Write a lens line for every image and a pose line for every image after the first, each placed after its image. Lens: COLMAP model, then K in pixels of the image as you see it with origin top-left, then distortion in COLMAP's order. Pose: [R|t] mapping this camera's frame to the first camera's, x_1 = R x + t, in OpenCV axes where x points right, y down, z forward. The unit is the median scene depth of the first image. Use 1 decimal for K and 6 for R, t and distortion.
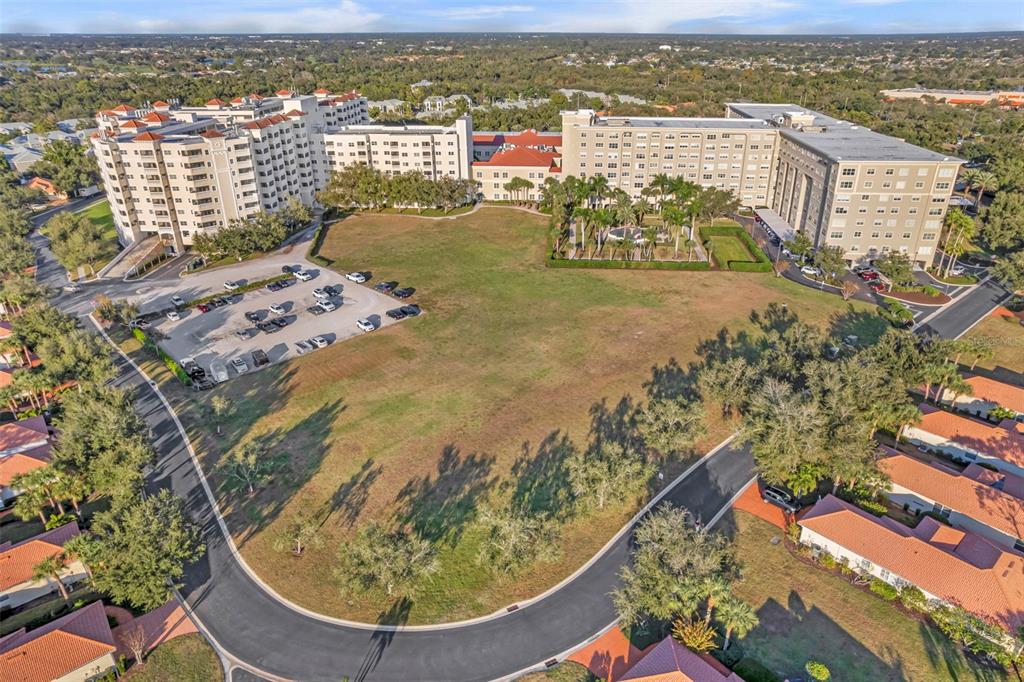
lens RADIAL K [[666.9, 0, 513.5], [0, 666.9, 340.0], [0, 0, 1]] dist [-0.001962, 0.000722]
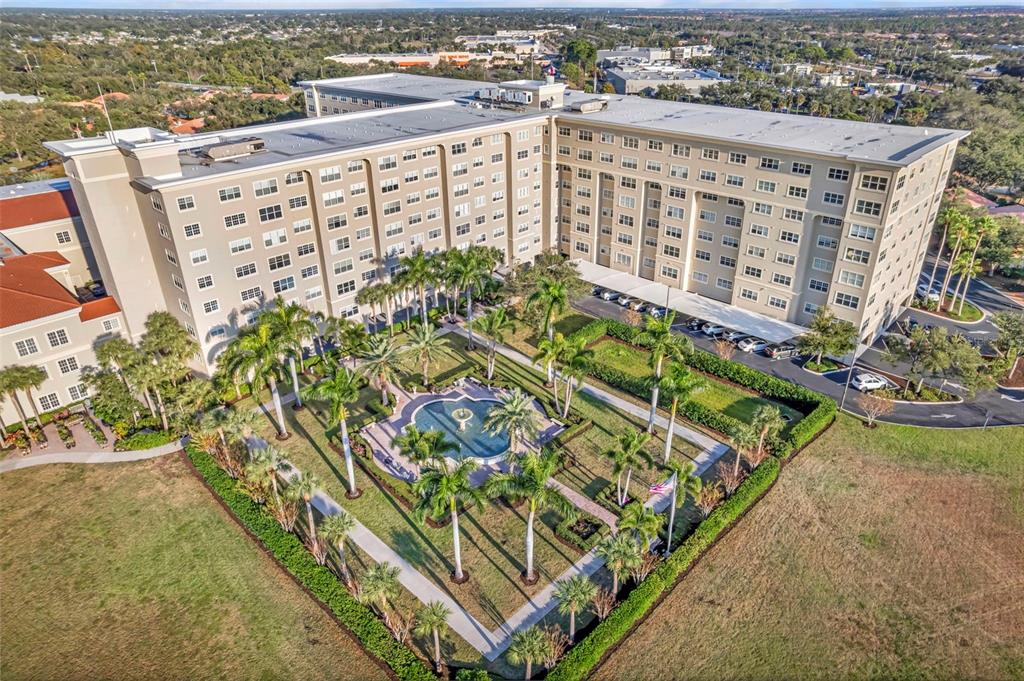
lens RADIAL K [[666.9, 0, 511.5], [0, 666.9, 340.5], [0, 0, 1]] dist [-0.001962, 0.000722]
pose [[0.647335, -0.356677, 0.673601, -0.041351], [0.342902, 0.925549, 0.160554, -0.234273], [-0.680717, 0.127047, 0.721446, 0.632139]]
